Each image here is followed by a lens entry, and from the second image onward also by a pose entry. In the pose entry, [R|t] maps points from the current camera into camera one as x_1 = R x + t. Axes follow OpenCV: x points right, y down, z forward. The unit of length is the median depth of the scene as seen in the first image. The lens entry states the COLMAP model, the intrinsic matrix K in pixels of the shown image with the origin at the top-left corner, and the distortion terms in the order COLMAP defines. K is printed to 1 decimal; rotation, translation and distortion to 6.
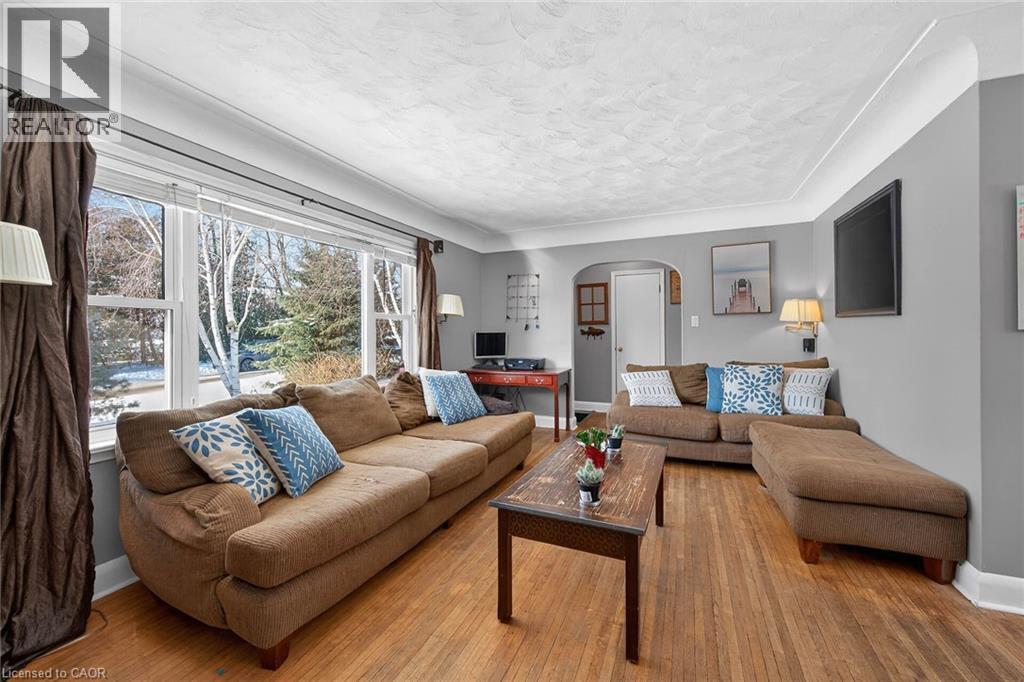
lens RADIAL K [[416.0, 0, 529.8], [0, 416.0, 331.9], [0, 0, 1]] dist [0.000764, 0.000055]
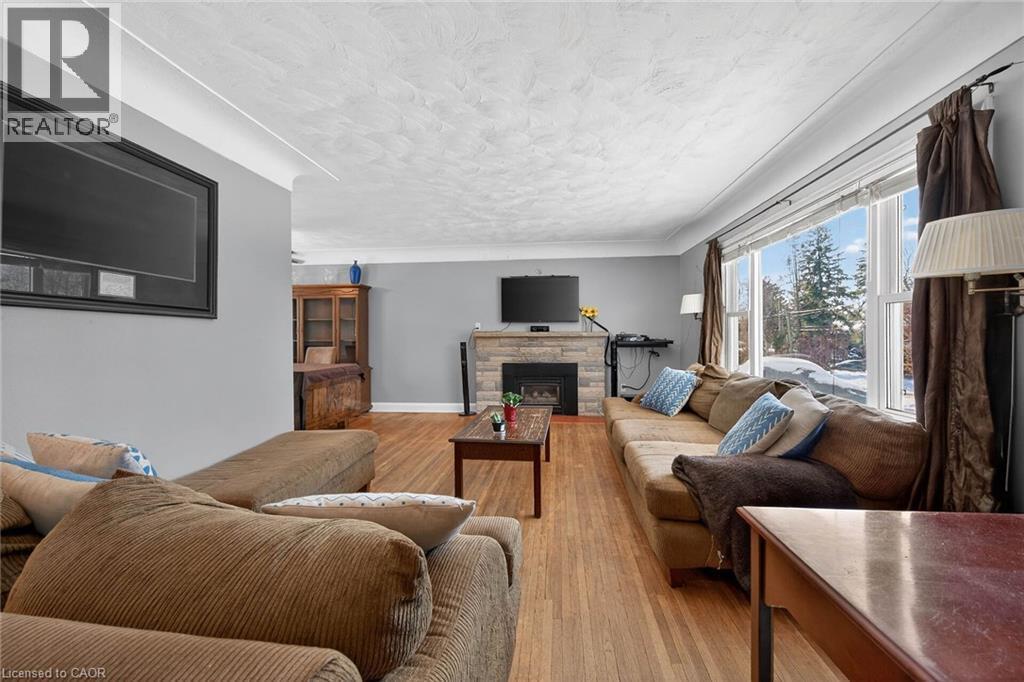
lens RADIAL K [[416.0, 0, 529.8], [0, 416.0, 331.9], [0, 0, 1]] dist [0.000764, 0.000055]
pose [[-0.955964, 0.014965, -0.293101, 0.310079], [0.017694, 0.999821, -0.006664, 0.006664], [0.292949, -0.011556, -0.956058, 1.429922]]
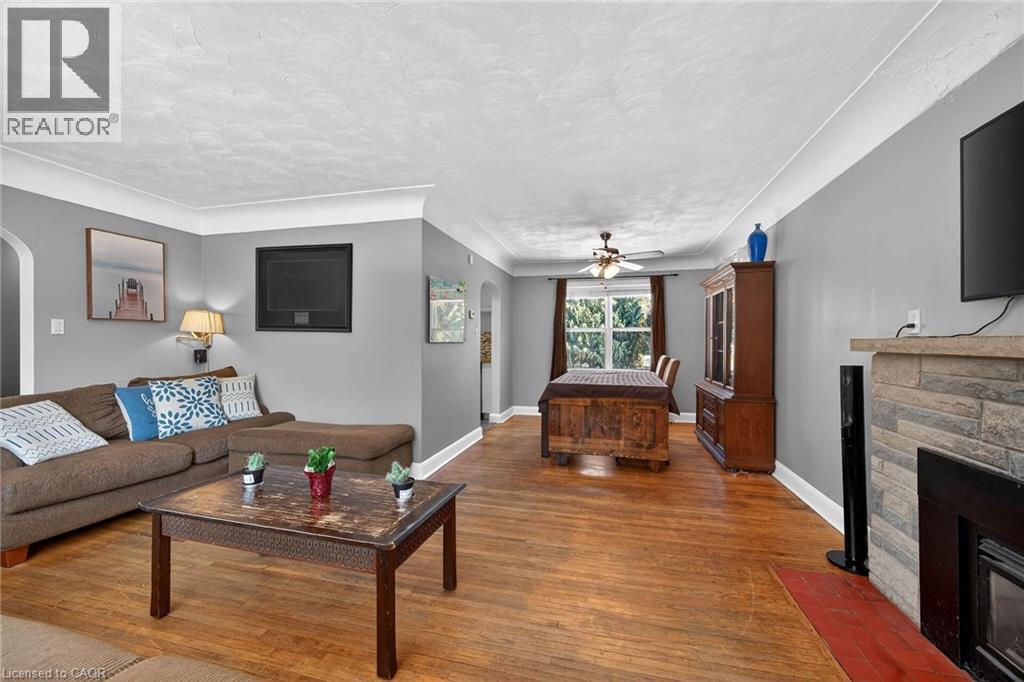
lens RADIAL K [[405.7, 0, 507.1], [0, 405.7, 337.4], [0, 0, 1]] dist [0.000304, 0.000067]
pose [[-0.111969, 0.018724, 0.993535, -0.432815], [-0.002290, 0.999815, -0.019101, 0.003968], [-0.993709, -0.004414, -0.111905, 0.394256]]
